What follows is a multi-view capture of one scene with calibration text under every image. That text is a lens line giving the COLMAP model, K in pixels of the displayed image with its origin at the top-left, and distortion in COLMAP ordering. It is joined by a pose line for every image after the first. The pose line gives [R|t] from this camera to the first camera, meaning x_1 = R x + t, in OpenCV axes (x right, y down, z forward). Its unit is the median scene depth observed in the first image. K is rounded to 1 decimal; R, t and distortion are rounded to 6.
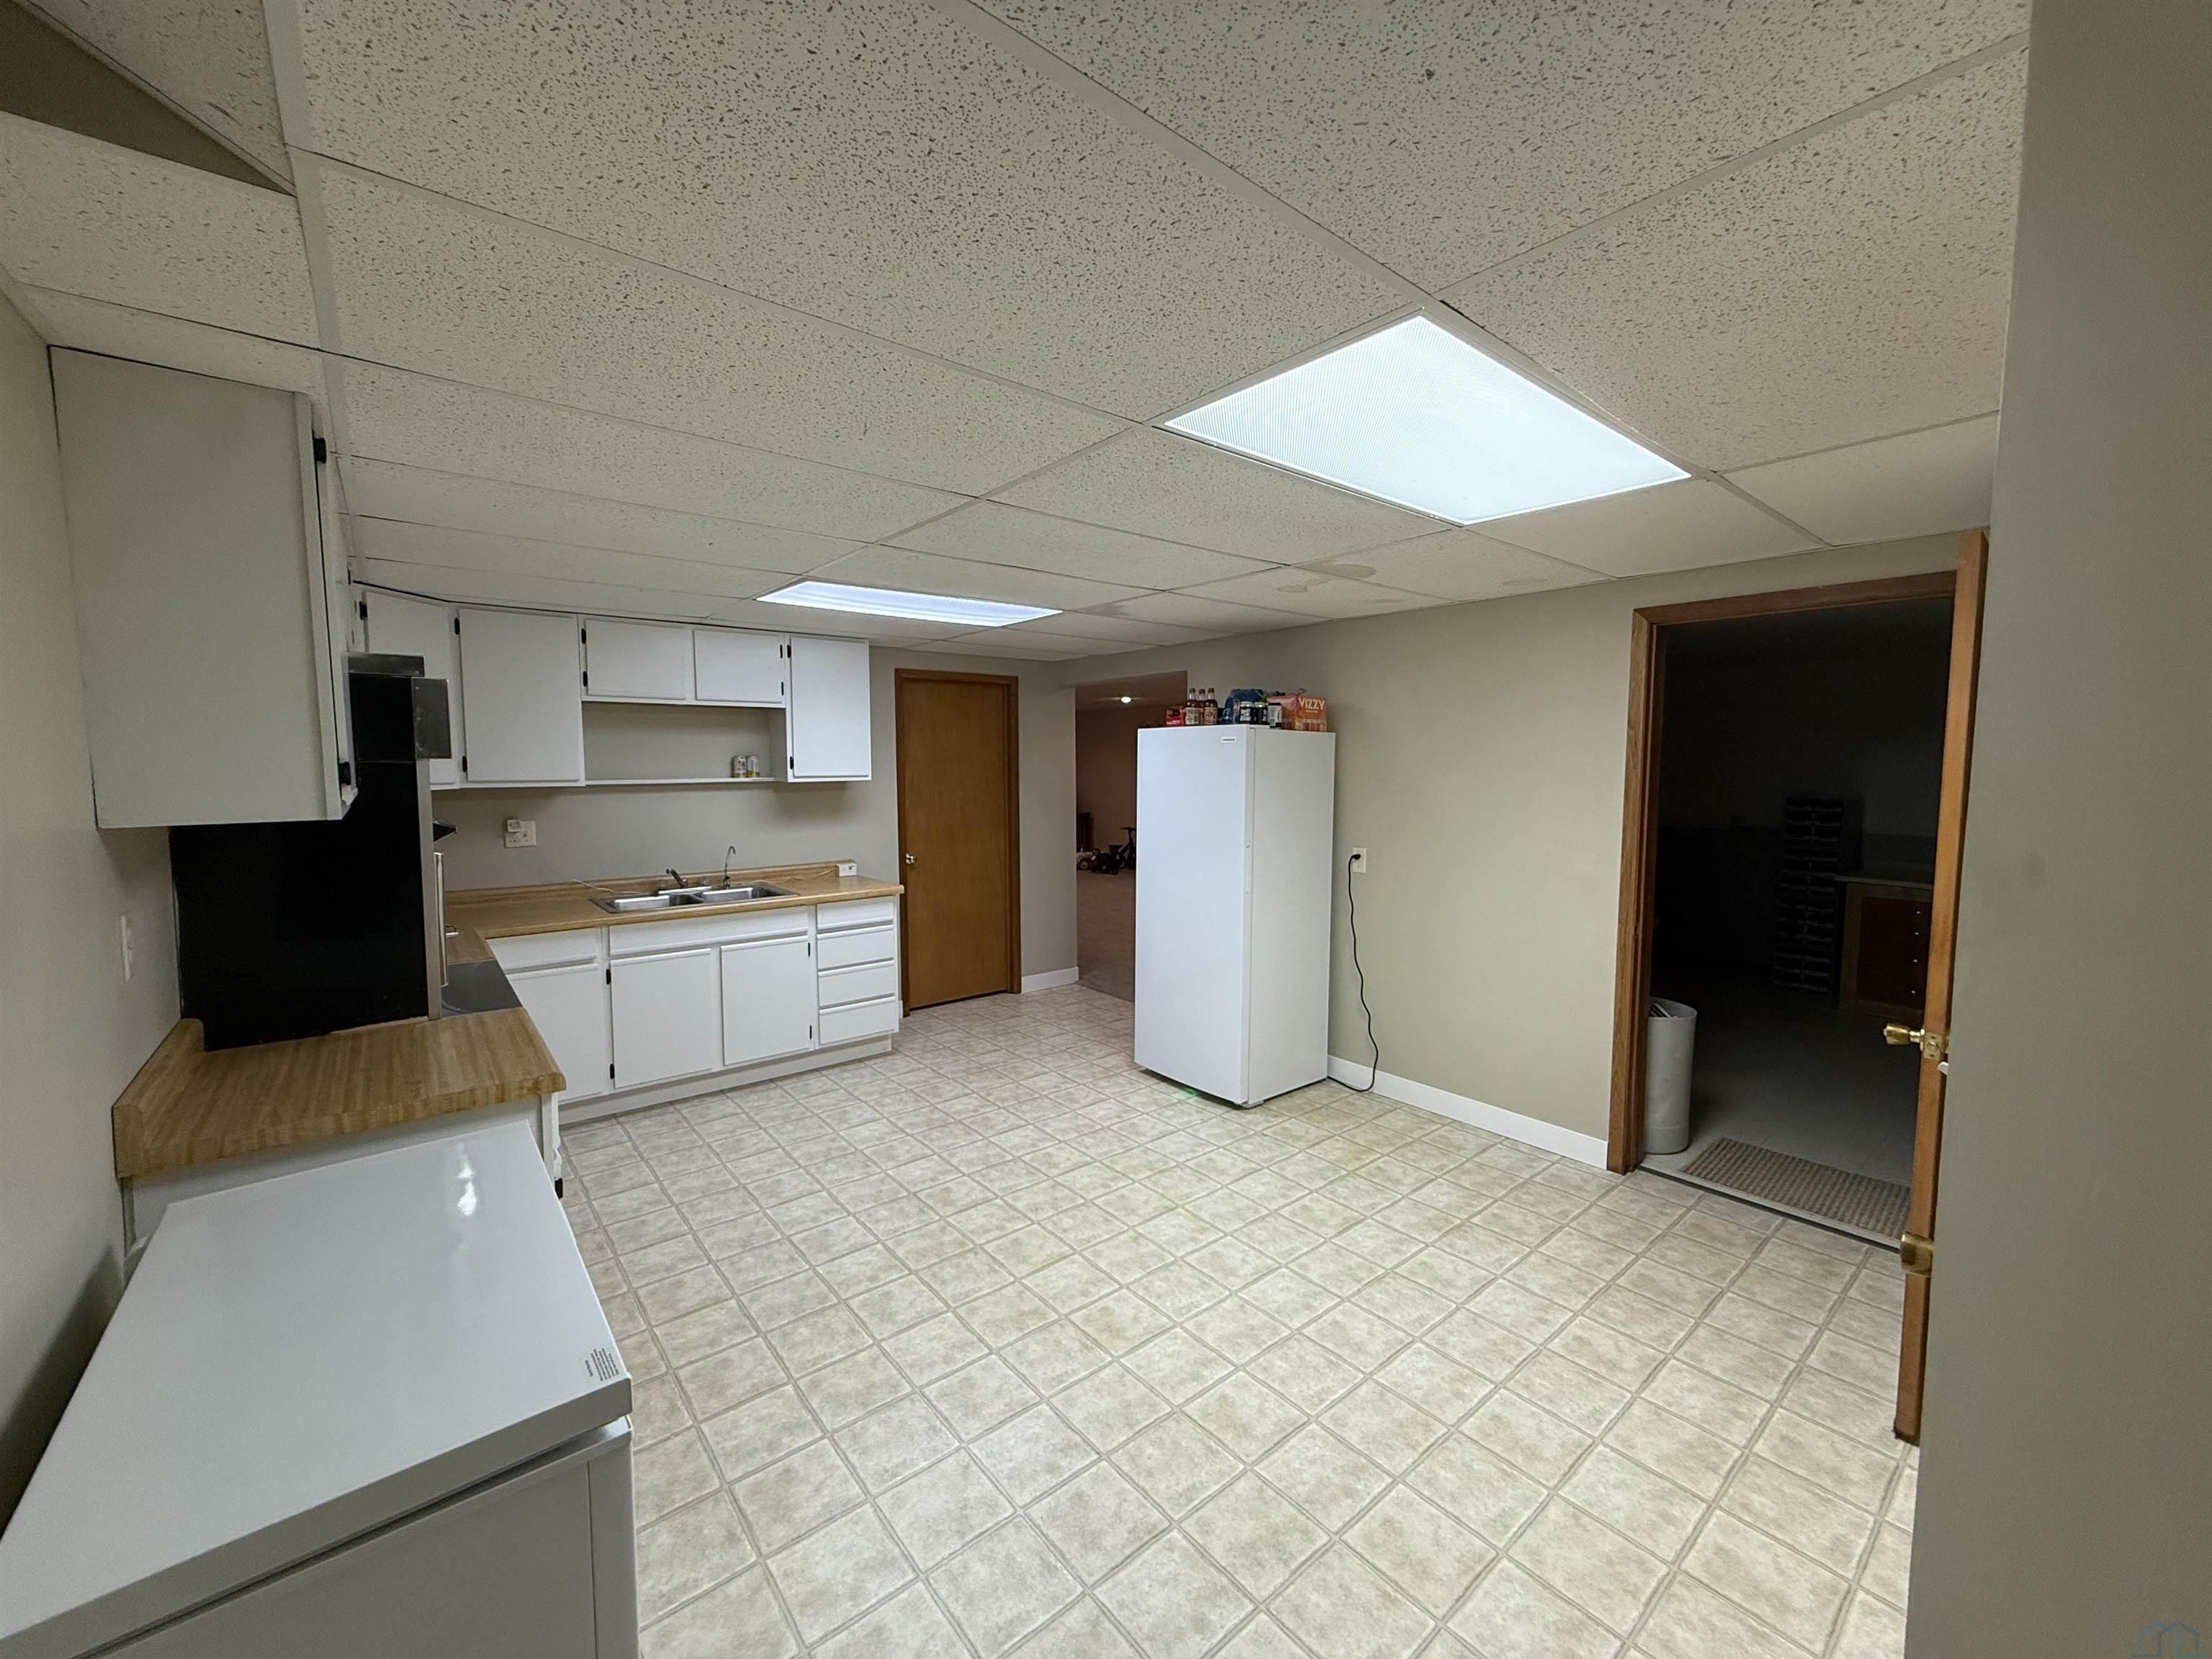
lens RADIAL K [[882.1, 0, 1094.4], [0, 882.1, 839.2], [0, 0, 1]] dist [0.001729, 0.000402]
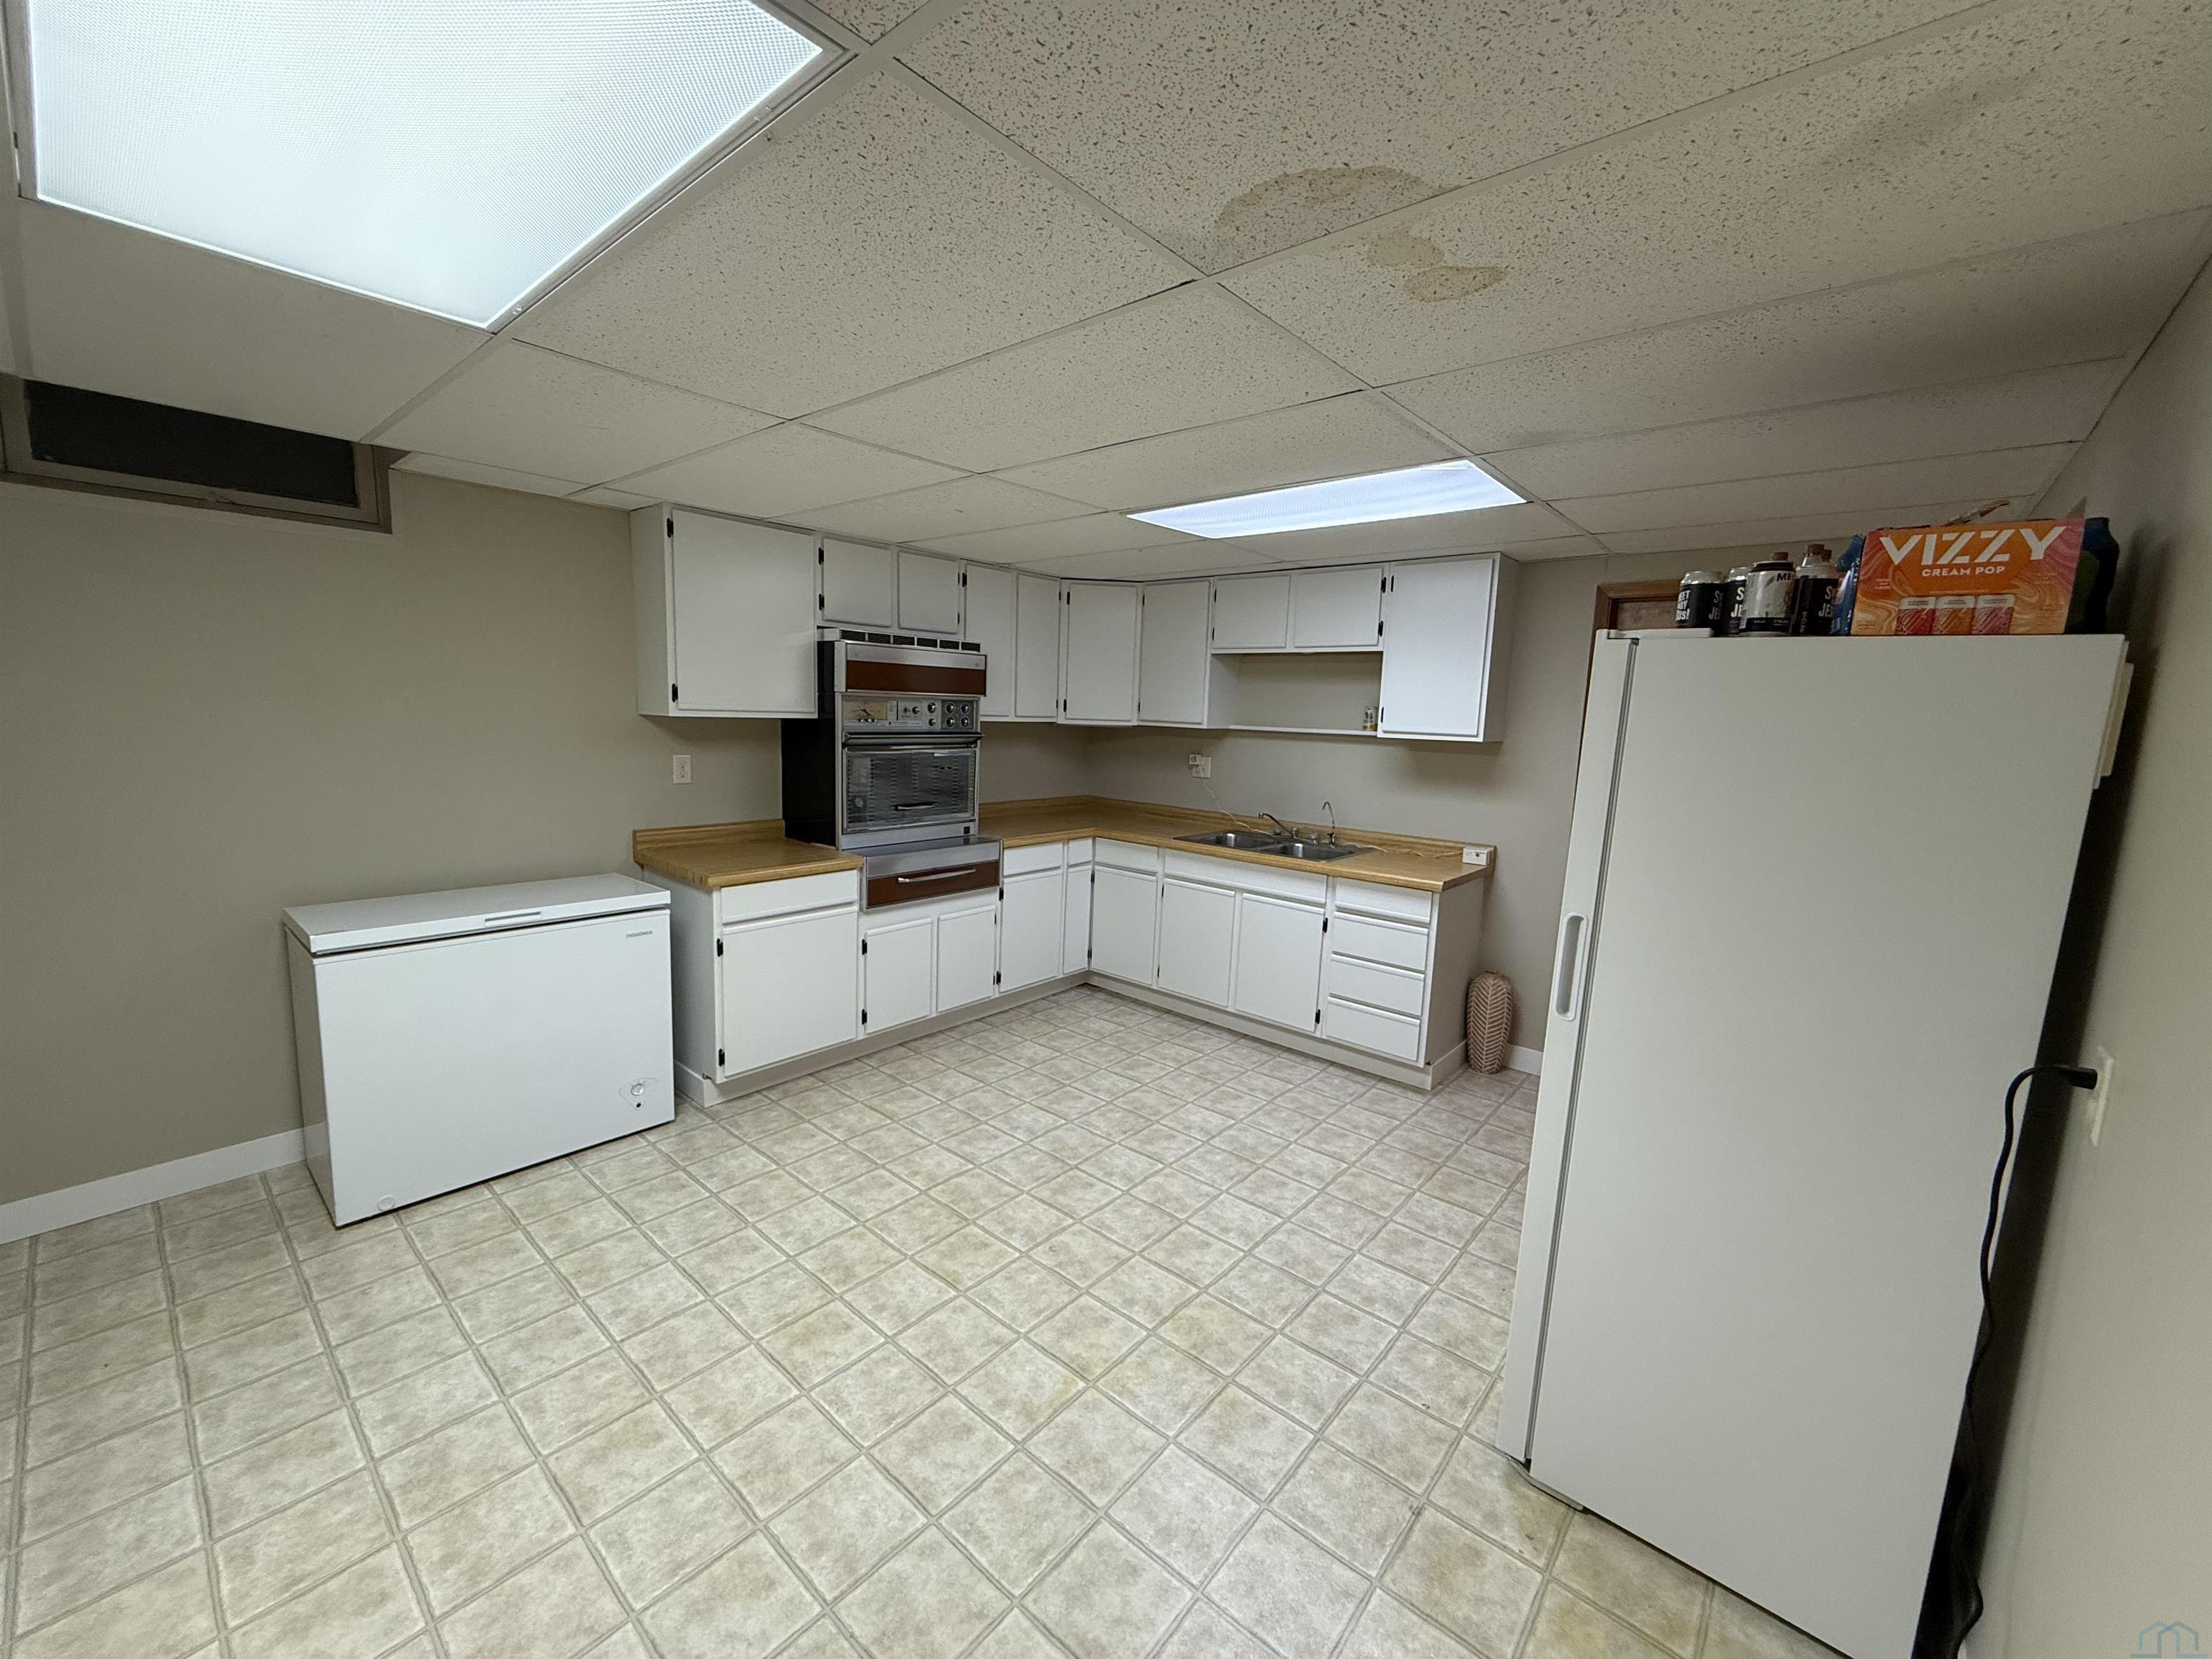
lens RADIAL K [[882.1, 0, 1093.5], [0, 882.1, 815.8], [0, 0, 1]] dist [0.001729, 0.000402]
pose [[0.167834, 0.128604, -0.977391, 0.531360], [-0.122907, 0.986448, 0.108690, -0.054176], [0.978124, 0.101886, 0.181366, 0.655225]]
